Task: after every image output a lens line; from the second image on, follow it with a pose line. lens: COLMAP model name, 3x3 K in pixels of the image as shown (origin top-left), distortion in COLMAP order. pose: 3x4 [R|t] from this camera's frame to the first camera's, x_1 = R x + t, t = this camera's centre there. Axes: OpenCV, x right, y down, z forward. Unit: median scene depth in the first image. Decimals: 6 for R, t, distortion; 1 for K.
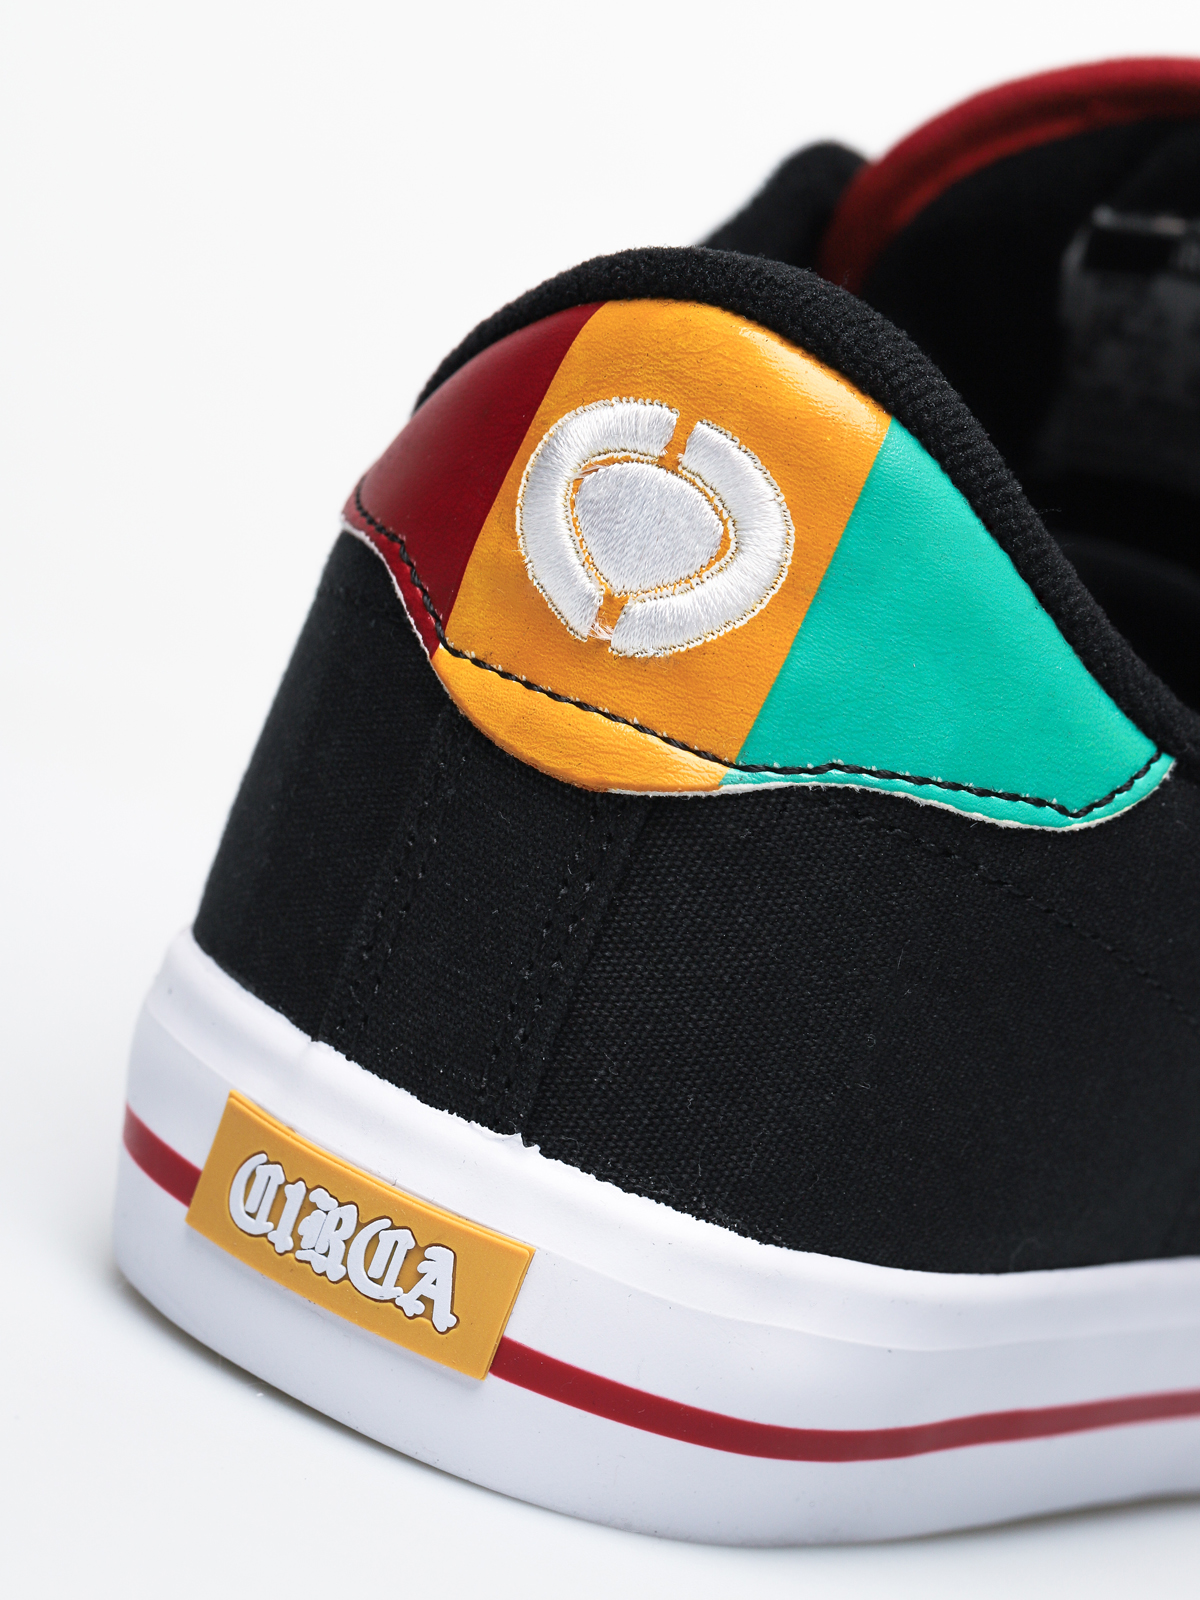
lens RADIAL K [[5337.9, 0, 600.0], [0, 5337.9, 800.0], [0, 0, 1]] dist [-0.025205, 0.970681]
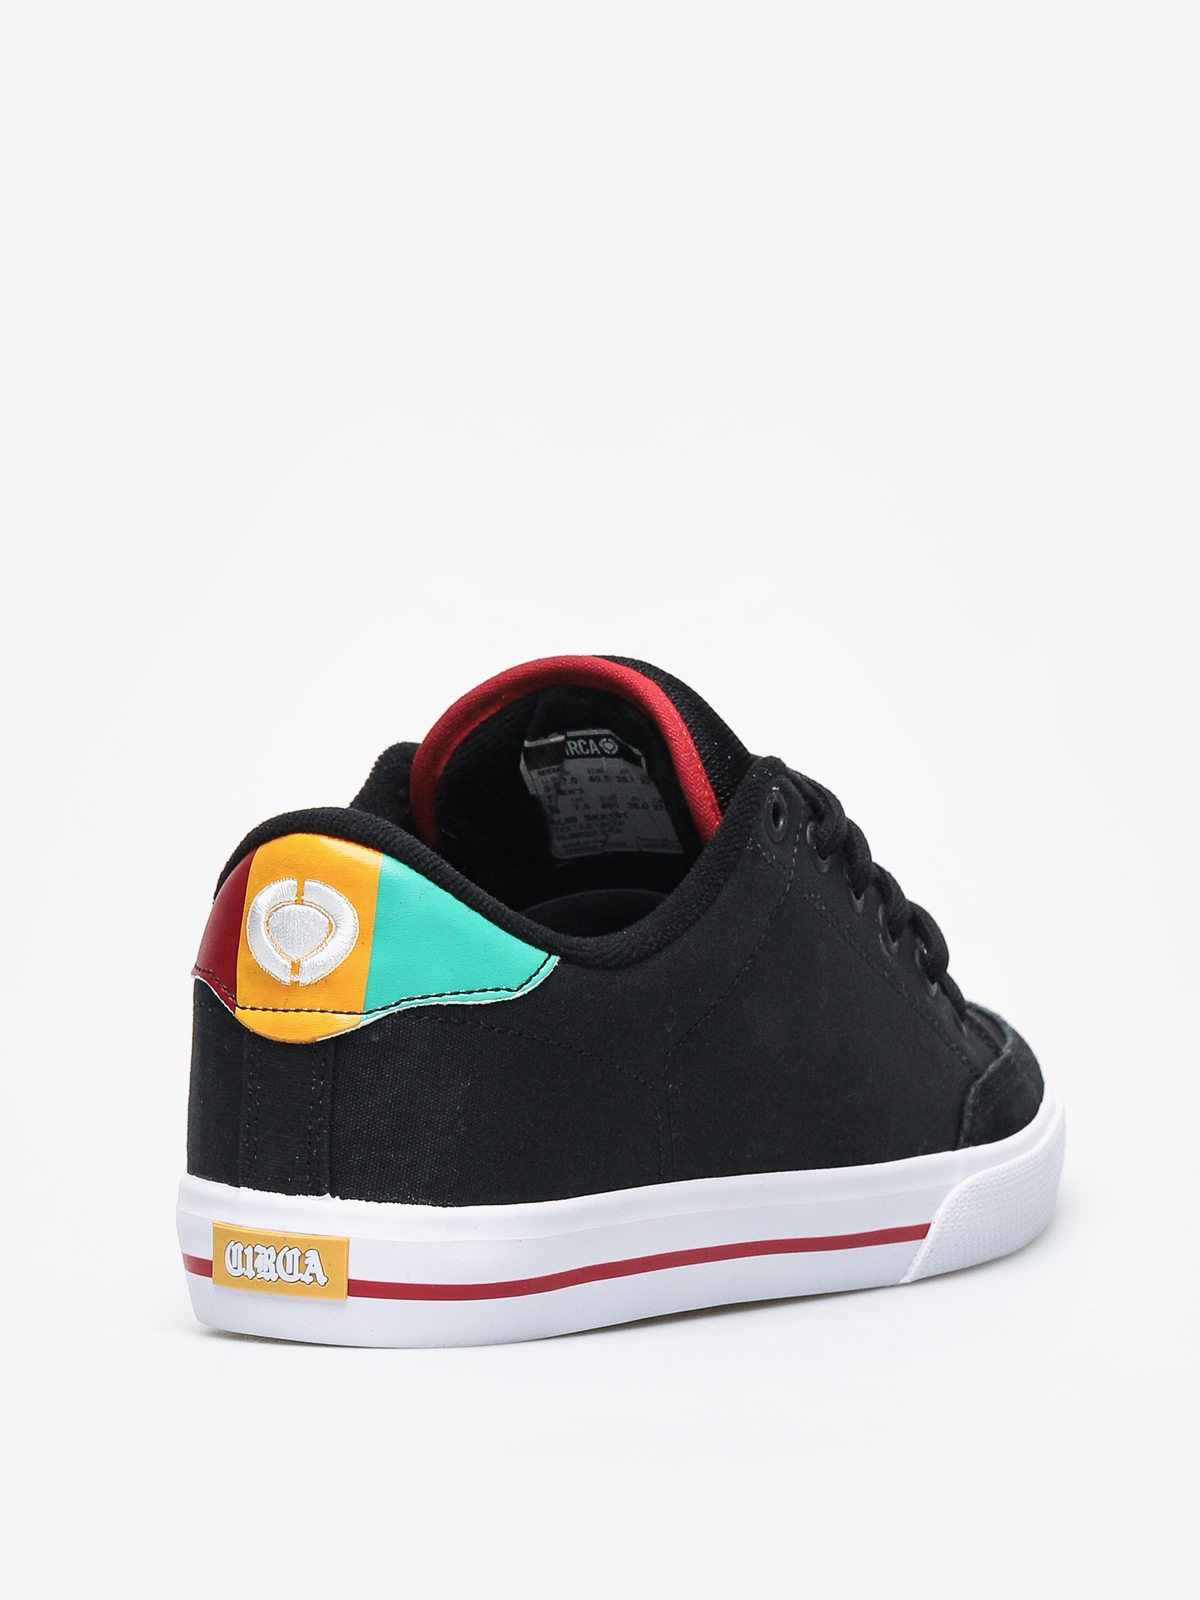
lens RADIAL K [[5337.9, 0, 600.0], [0, 5337.9, 800.0], [0, 0, 1]] dist [-0.025205, 0.970681]
pose [[0.947215, -0.317201, -0.046553, 0.260515], [0.308235, 0.940970, -0.139879, 0.263442], [0.088175, 0.118147, 0.989074, -1.318249]]
